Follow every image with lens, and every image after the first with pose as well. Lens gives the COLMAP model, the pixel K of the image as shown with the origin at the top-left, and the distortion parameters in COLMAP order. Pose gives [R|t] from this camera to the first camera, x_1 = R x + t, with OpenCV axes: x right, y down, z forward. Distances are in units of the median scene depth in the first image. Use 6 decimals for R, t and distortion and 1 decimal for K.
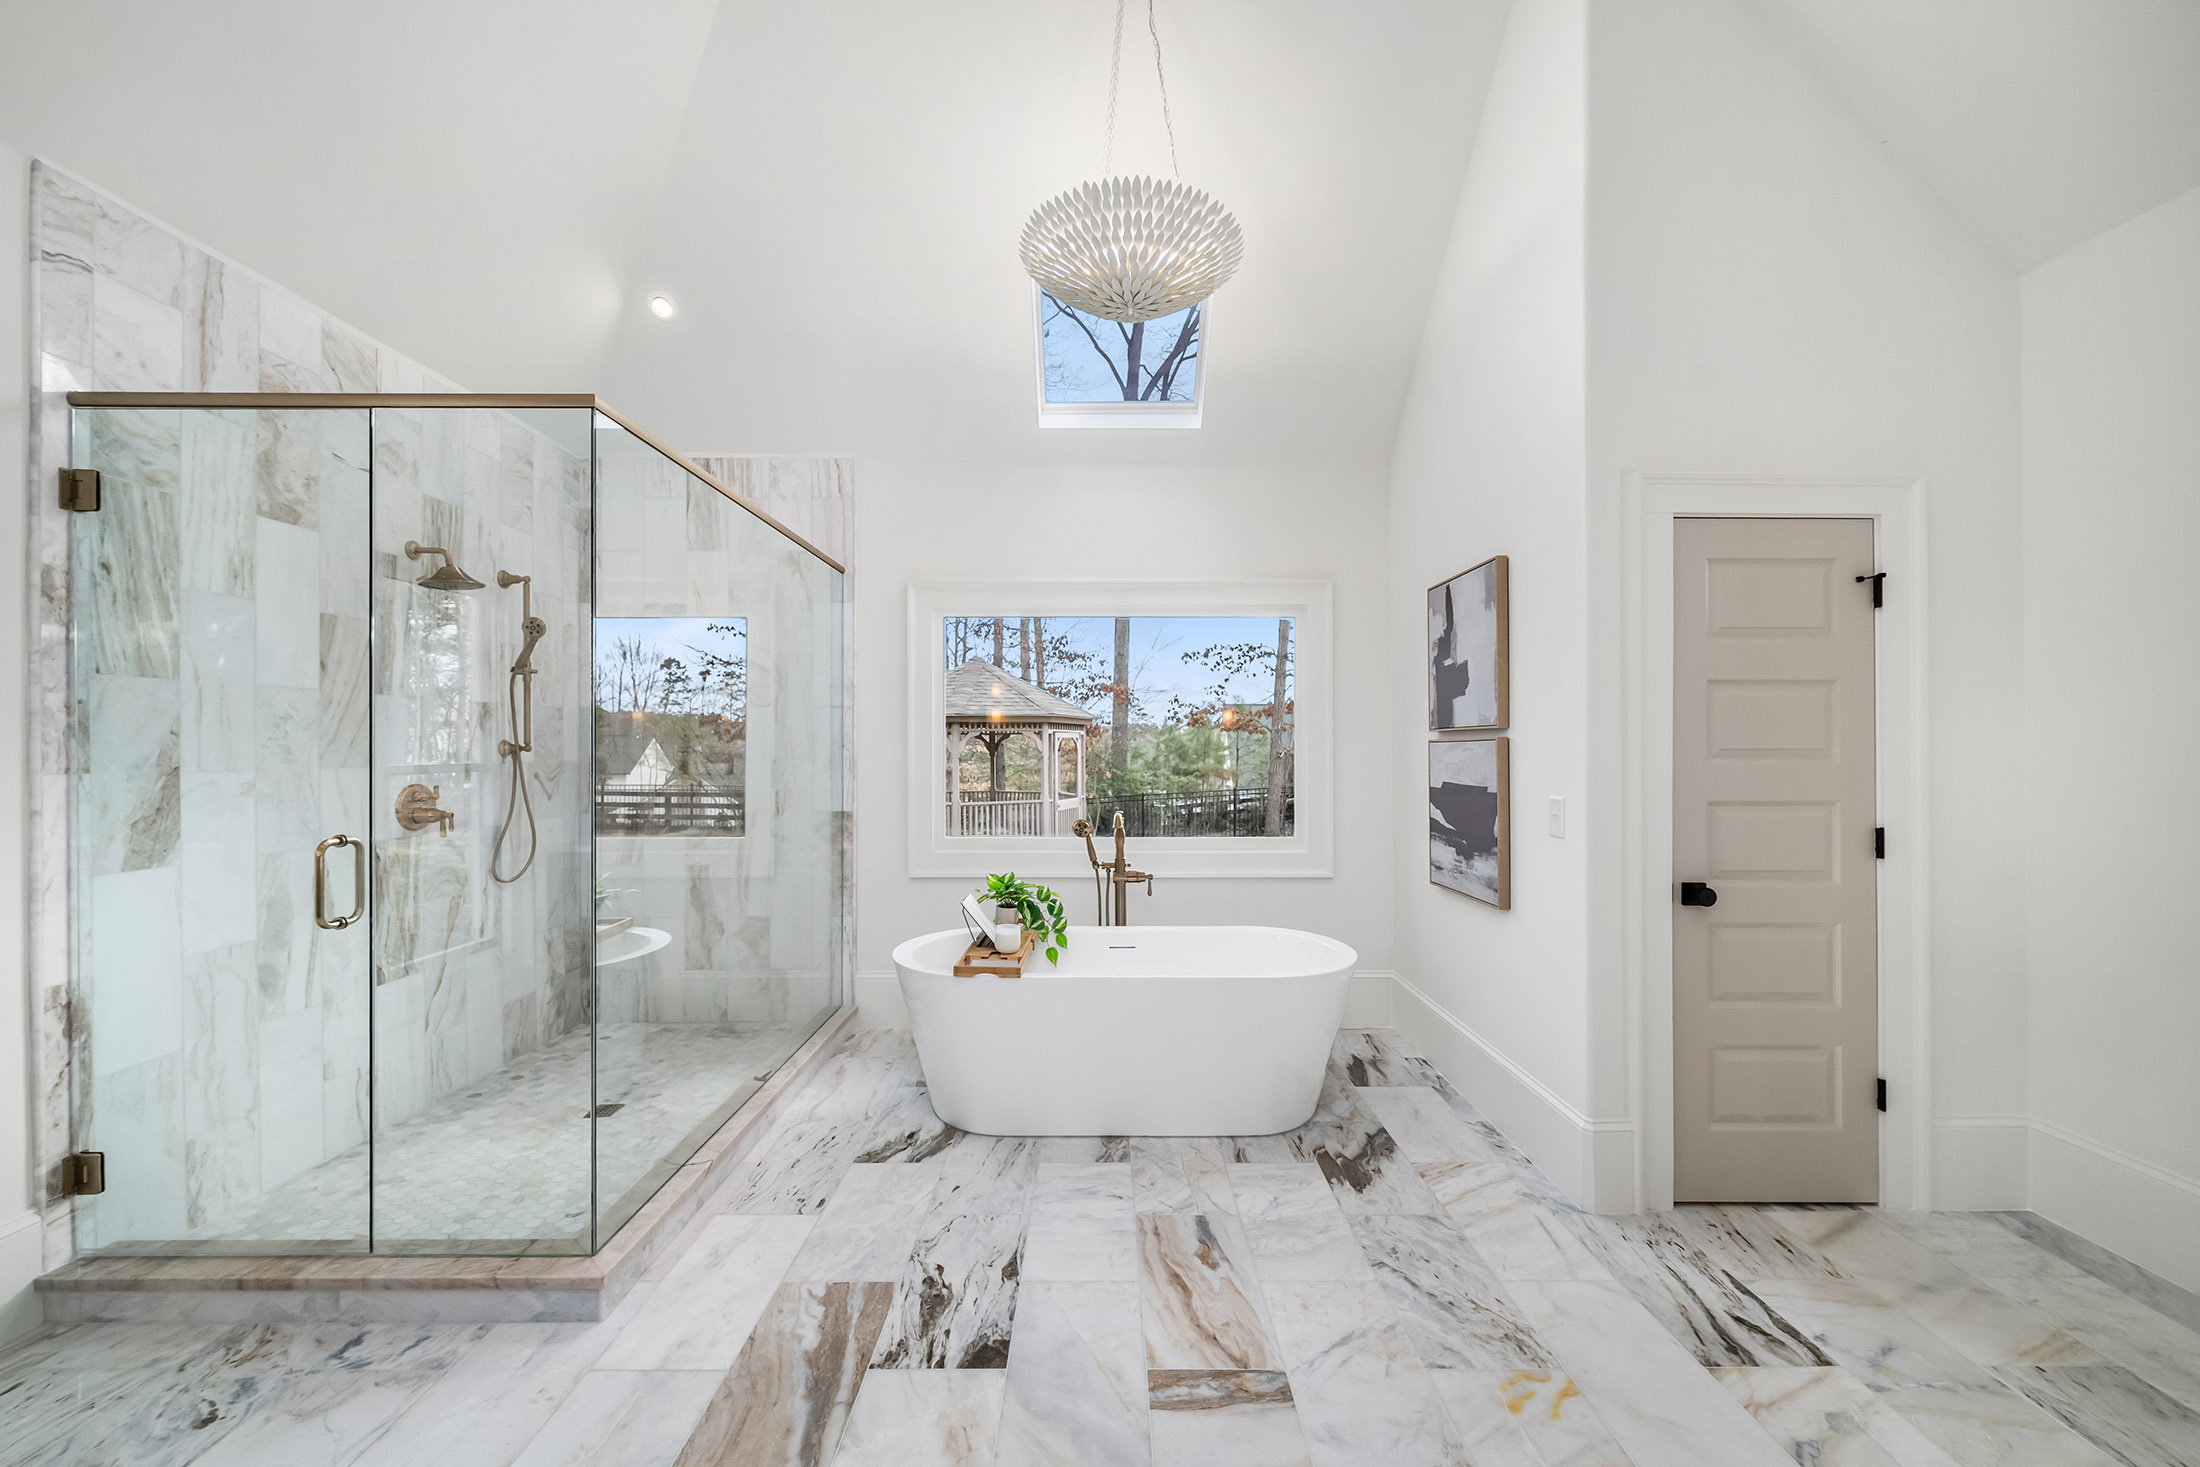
lens RADIAL K [[831.3, 0, 1102.2], [0, 831.3, 744.5], [0, 0, 1]] dist [0.000877, -0.000199]
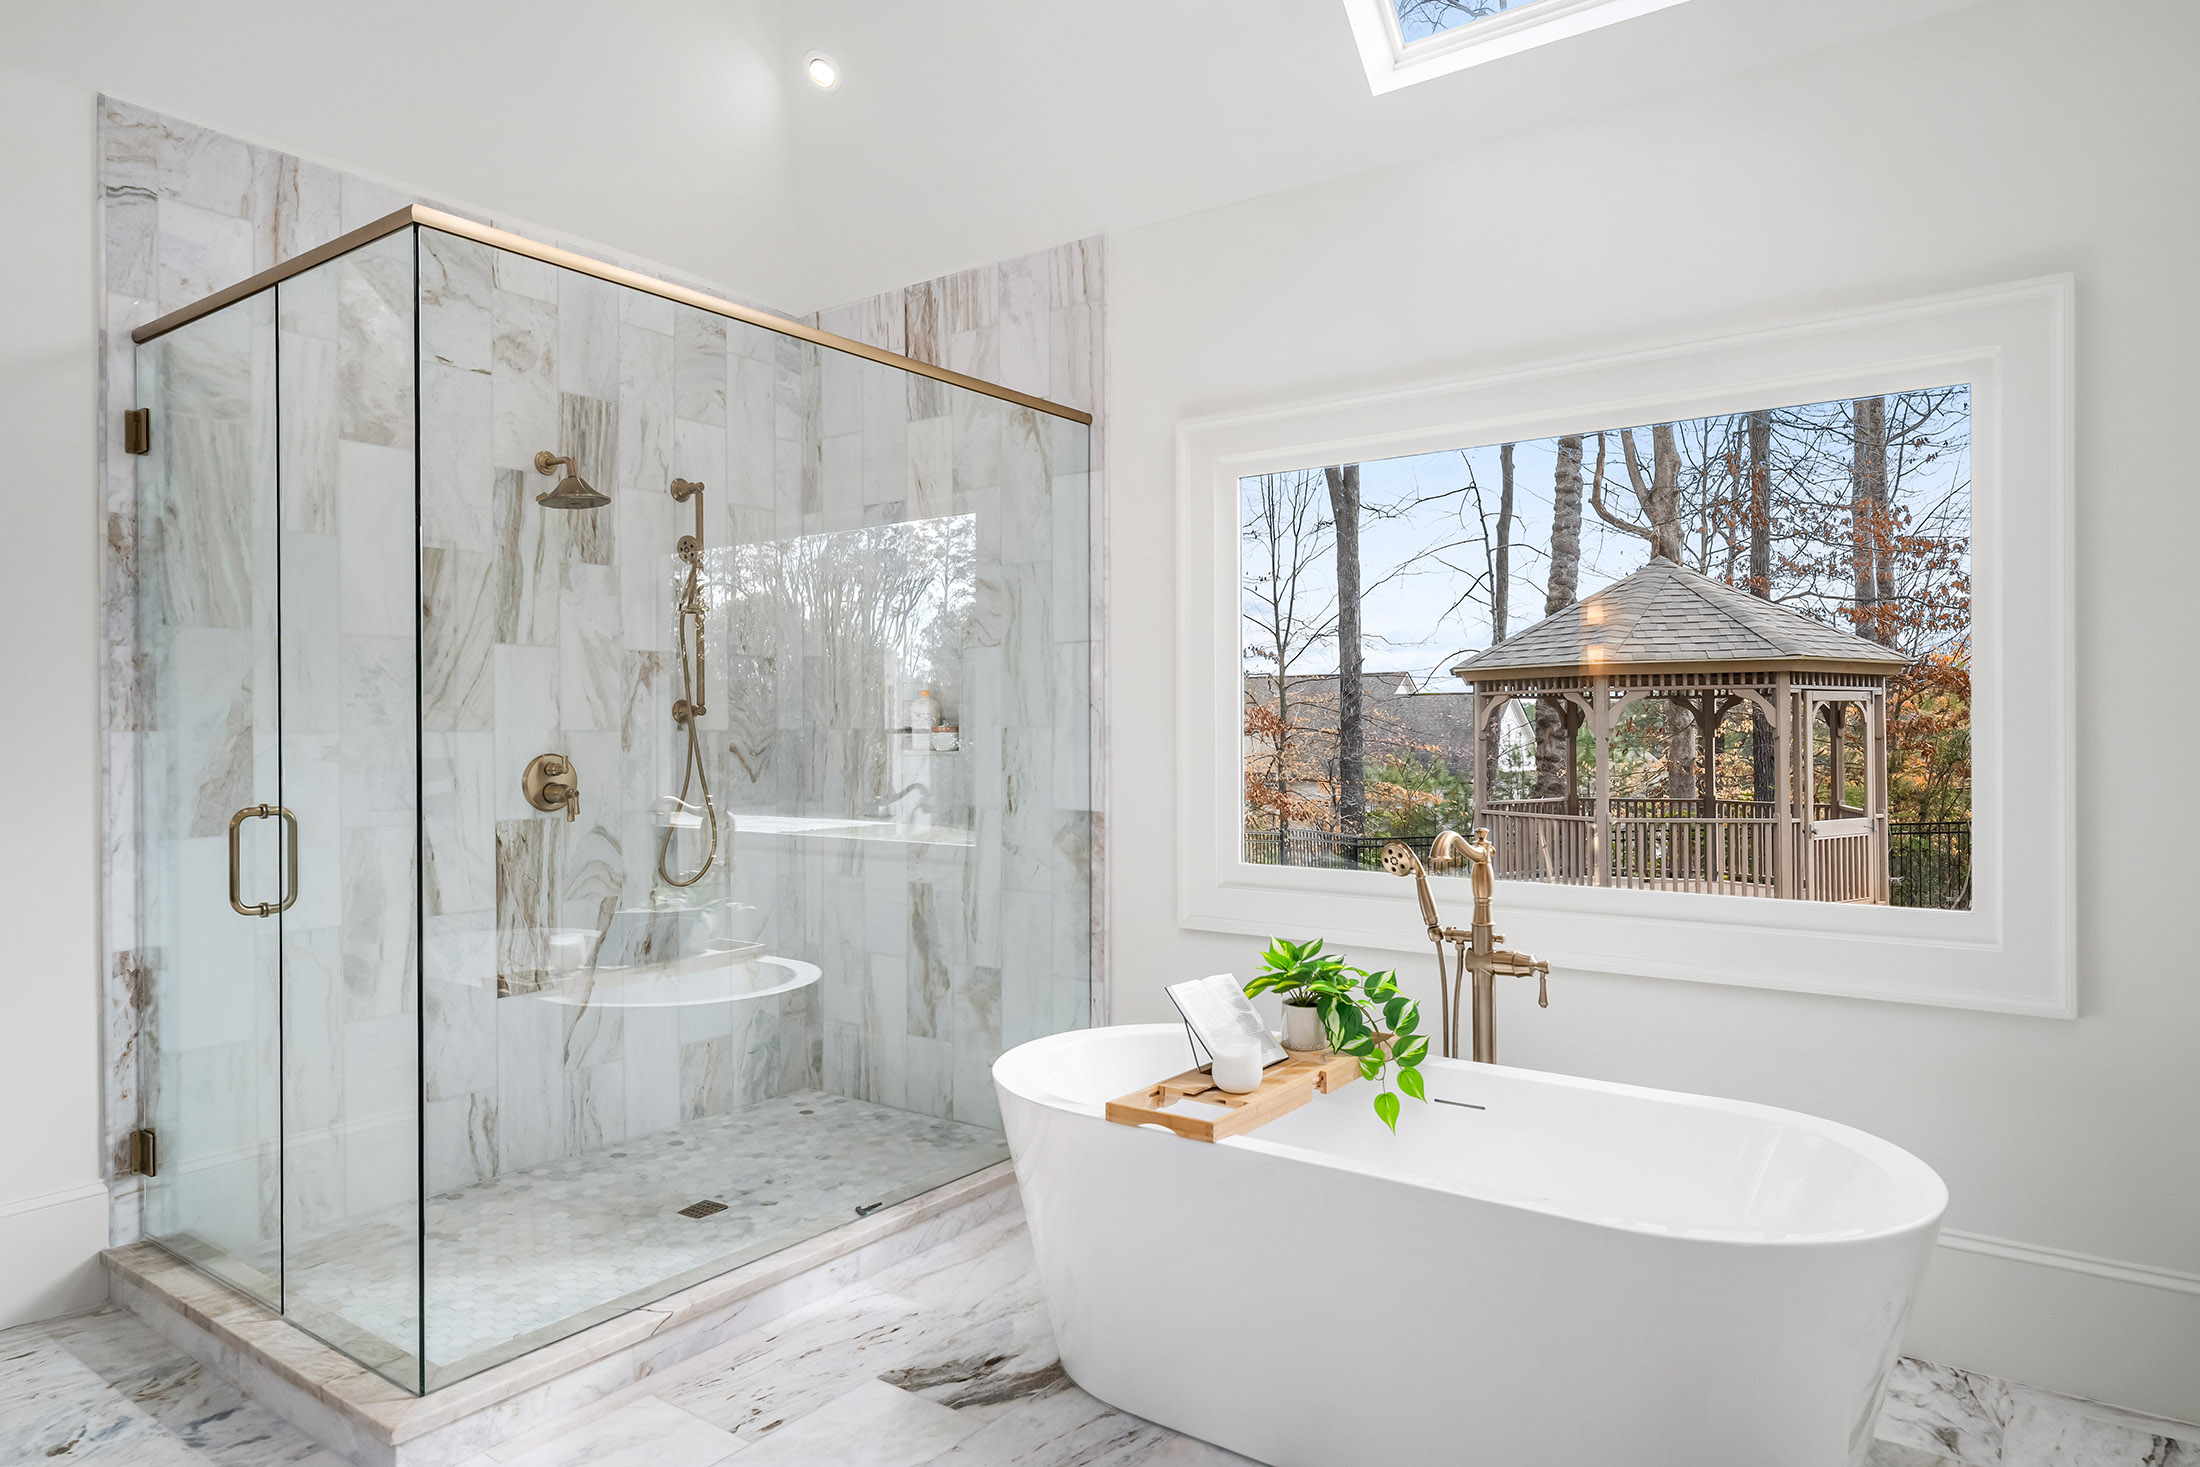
lens RADIAL K [[1329.4, 0, 1100.5], [0, 1329.4, 729.2], [0, 0, 1]] dist [0.008424, -0.003528]
pose [[0.806978, -0.001412, -0.590580, 0.400727], [0.004194, 0.999986, 0.003340, 0.023986], [0.590566, -0.005173, 0.806973, 0.303414]]
